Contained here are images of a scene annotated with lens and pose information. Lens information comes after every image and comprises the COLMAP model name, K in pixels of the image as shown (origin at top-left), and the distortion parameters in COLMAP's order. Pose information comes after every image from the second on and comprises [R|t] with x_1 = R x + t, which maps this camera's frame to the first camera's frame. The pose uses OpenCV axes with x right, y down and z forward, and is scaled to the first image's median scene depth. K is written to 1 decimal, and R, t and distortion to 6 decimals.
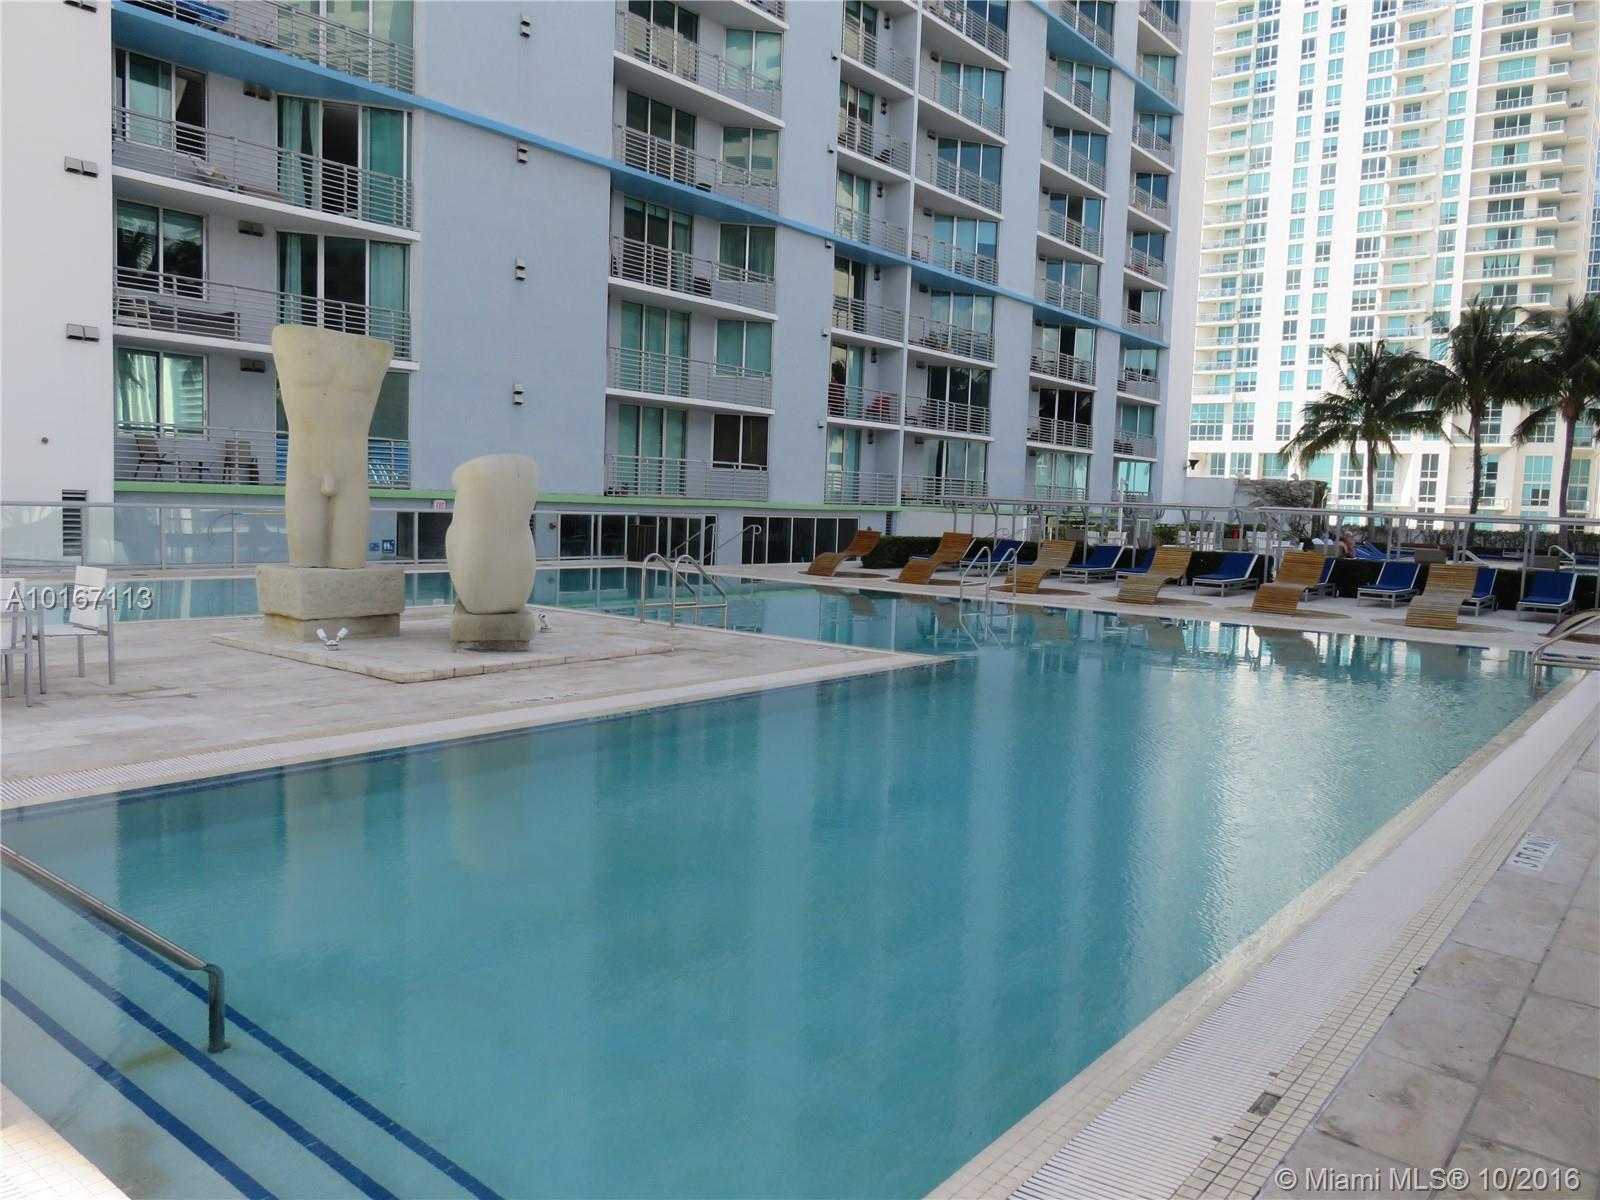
lens RADIAL K [[1203.1, 0, 809.3], [0, 1203.1, 607.2], [0, 0, 1]] dist [-0.006796, -0.009879]
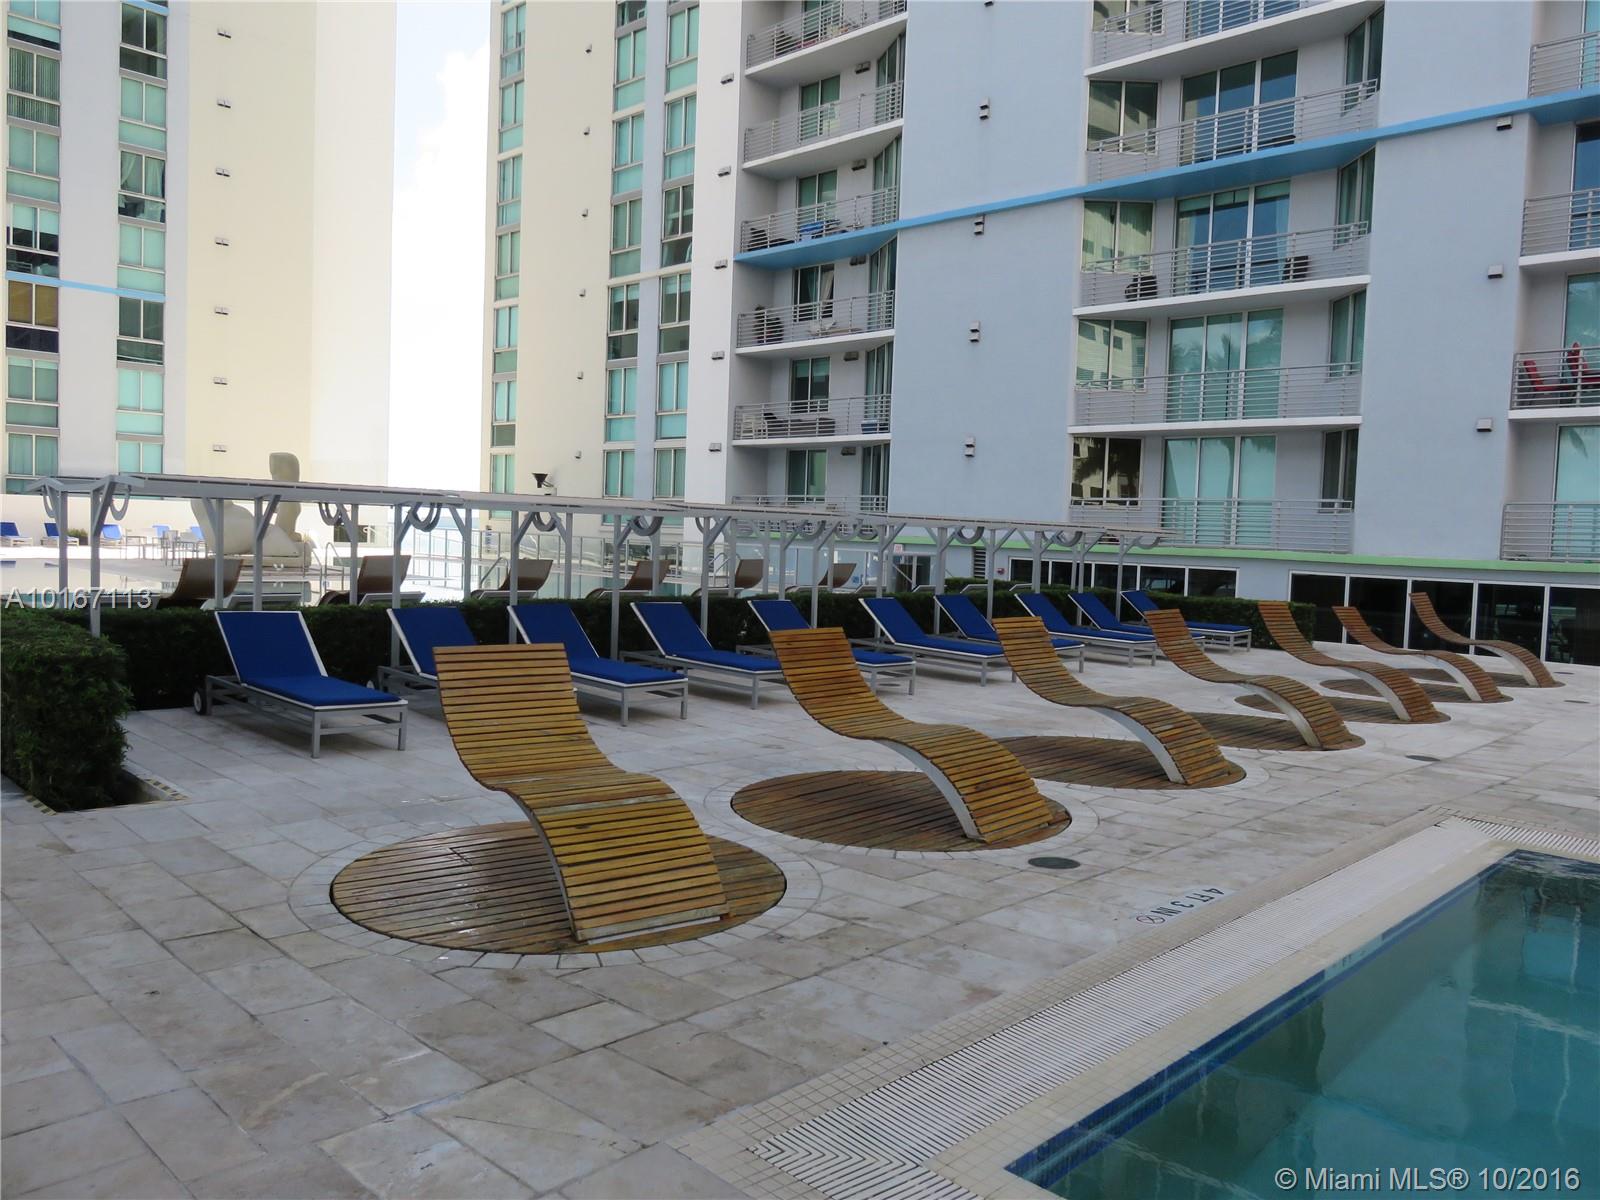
lens RADIAL K [[1203.1, 0, 809.7], [0, 1203.1, 591.7], [0, 0, 1]] dist [-0.006796, -0.009879]
pose [[-0.127670, 0.006882, -0.991793, 0.642374], [-0.136741, 0.990304, 0.024474, -0.042111], [0.982345, 0.138743, -0.125491, 0.772123]]
